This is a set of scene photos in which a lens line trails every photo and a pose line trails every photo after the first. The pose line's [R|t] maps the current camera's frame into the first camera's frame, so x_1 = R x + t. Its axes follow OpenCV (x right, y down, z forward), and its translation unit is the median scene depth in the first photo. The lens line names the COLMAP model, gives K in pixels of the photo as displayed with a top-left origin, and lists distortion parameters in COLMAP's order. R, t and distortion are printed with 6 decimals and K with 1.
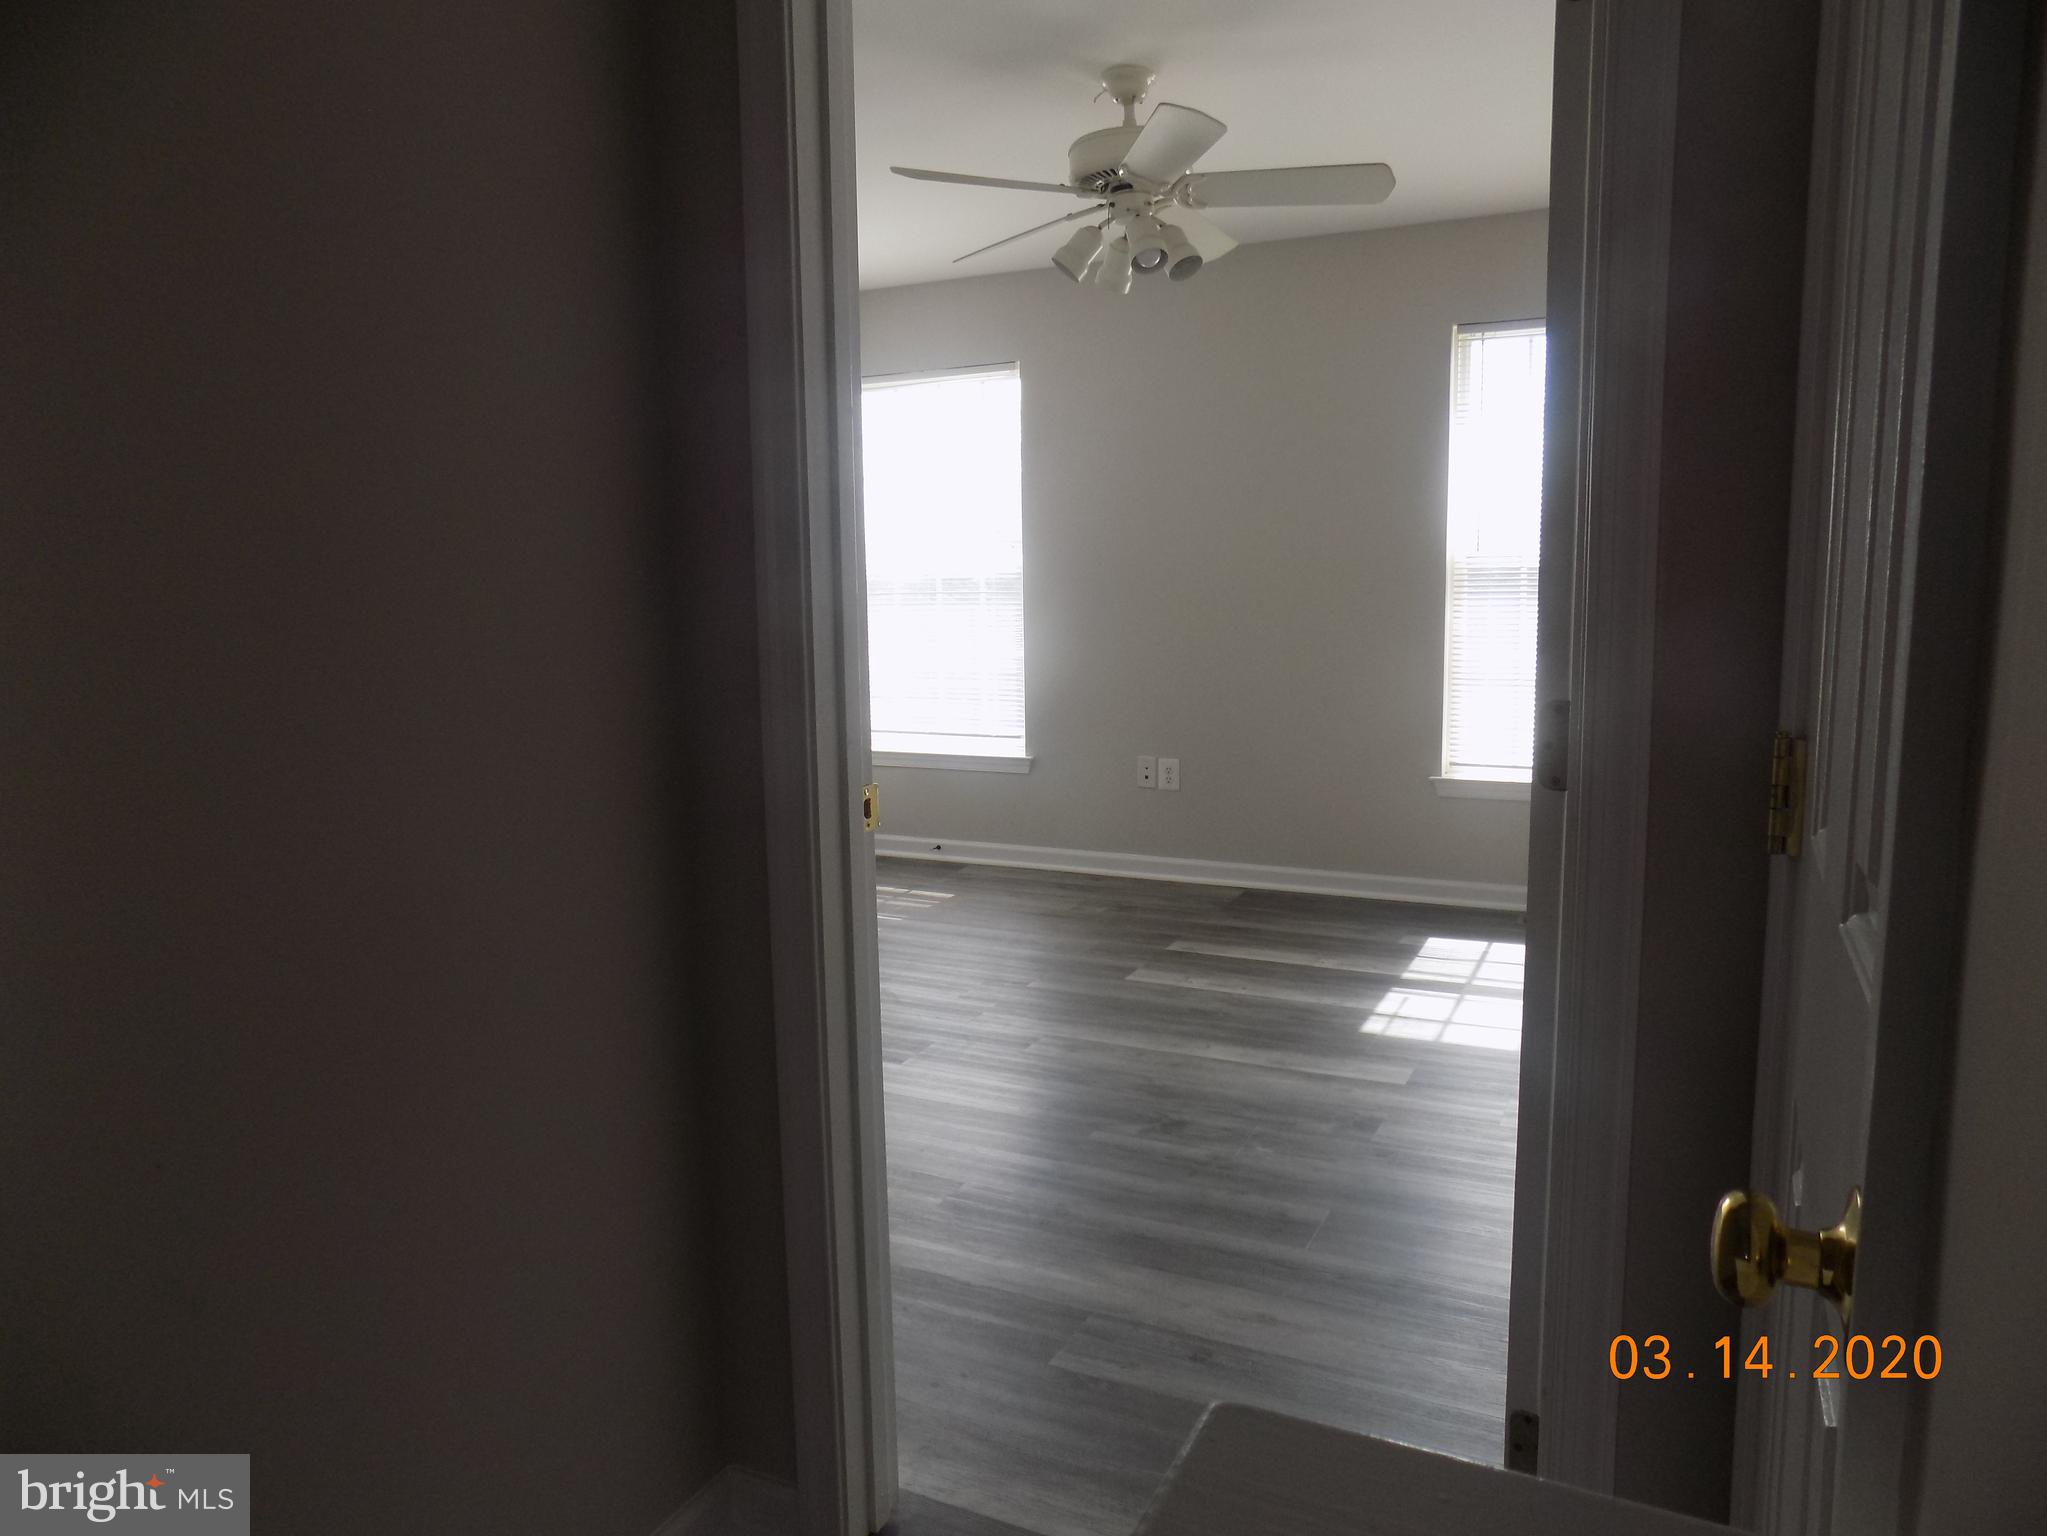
lens RADIAL K [[1376.7, 0, 1028.3], [0, 1376.7, 760.1], [0, 0, 1]] dist [-0.084419, 0.082693]
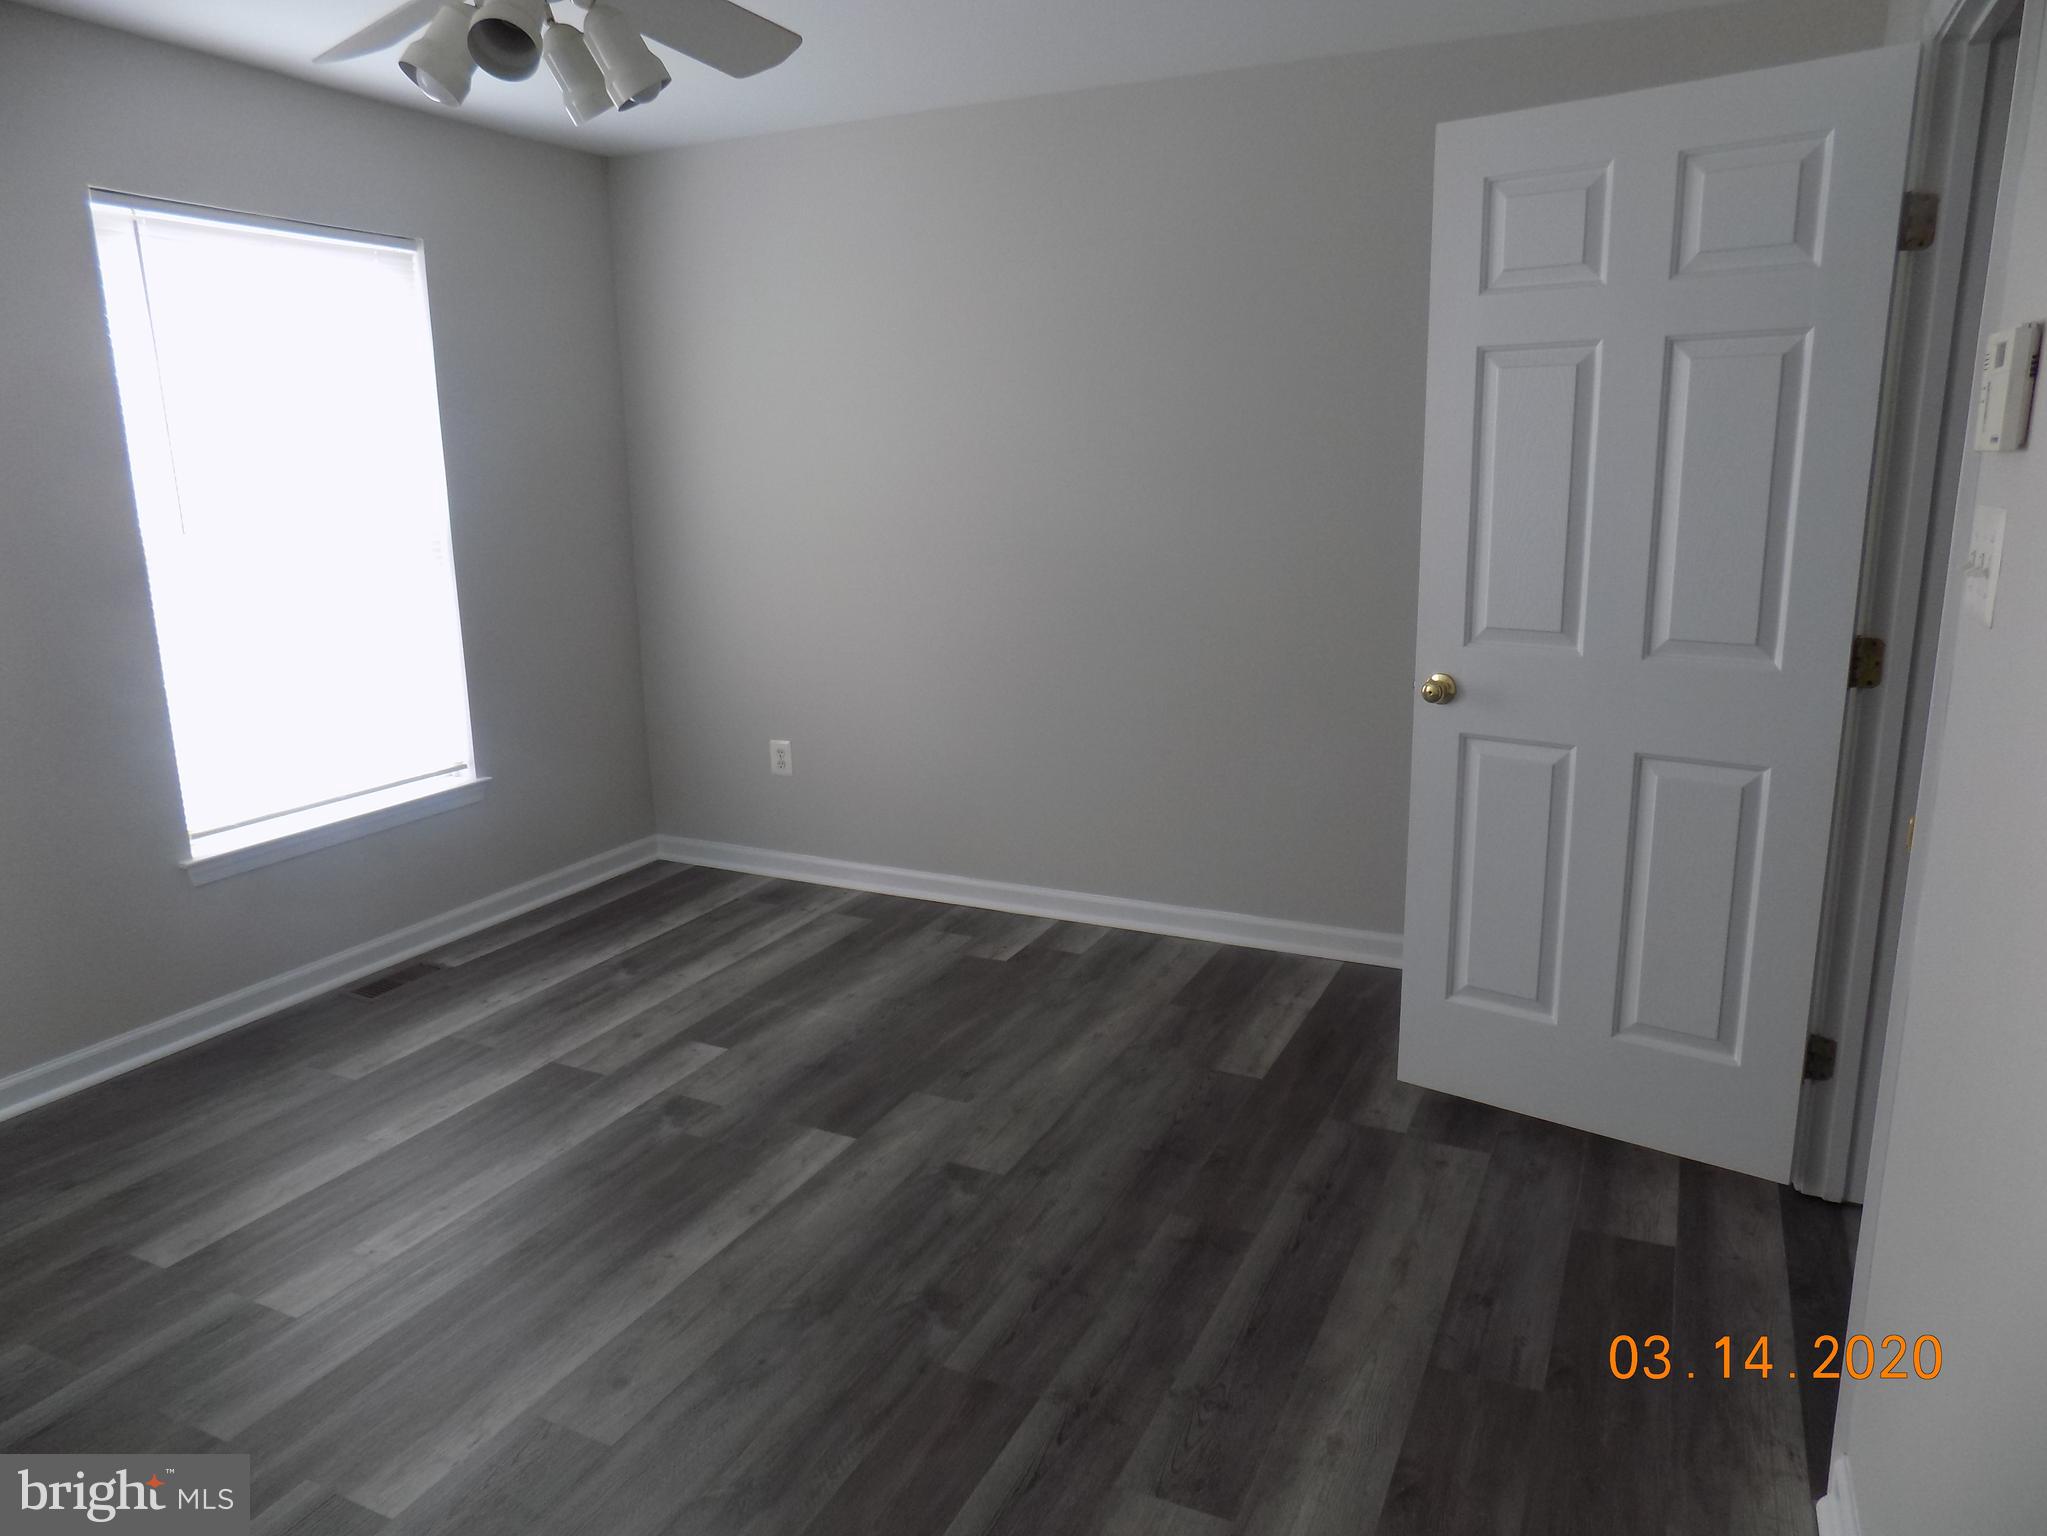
lens RADIAL K [[1376.7, 0, 1028.3], [0, 1376.7, 760.1], [0, 0, 1]] dist [-0.084419, 0.082693]
pose [[-0.019692, -0.204935, 0.978578, -0.340198], [0.147677, 0.967435, 0.205573, -0.105375], [-0.988840, 0.148562, 0.011213, 0.512651]]
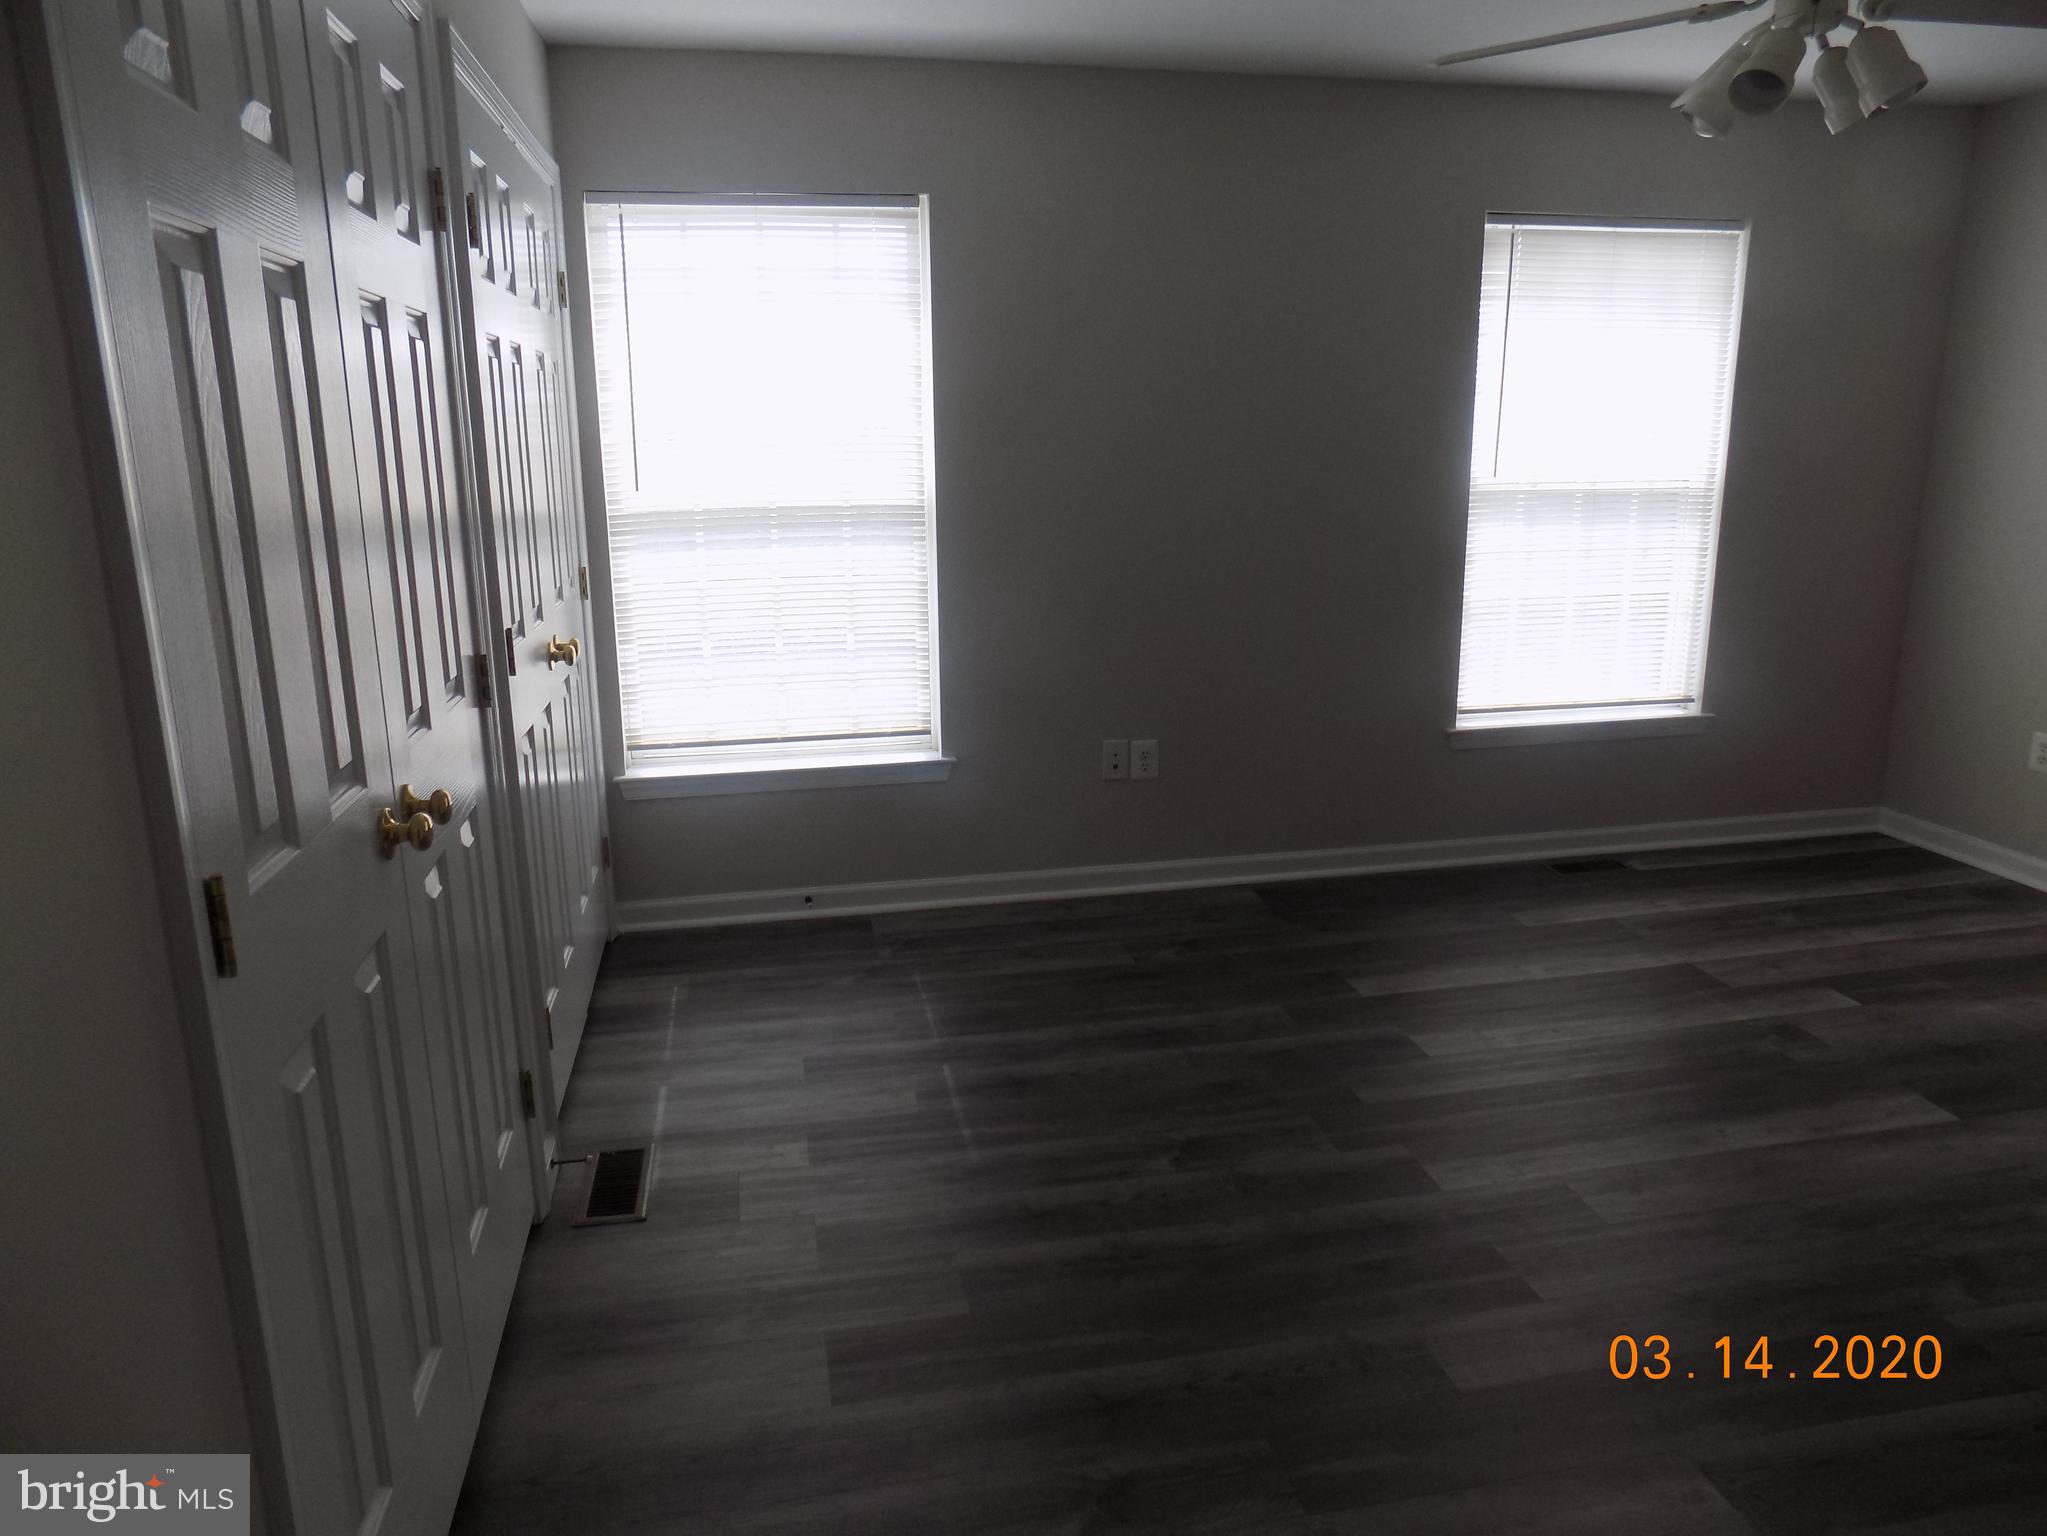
lens RADIAL K [[1376.7, 0, 1028.3], [0, 1376.7, 760.1], [0, 0, 1]] dist [-0.084419, 0.082693]
pose [[0.783568, -0.141093, 0.605074, -0.427283], [0.081053, 0.988764, 0.125601, -0.093876], [-0.615997, -0.049374, 0.786200, 0.423395]]
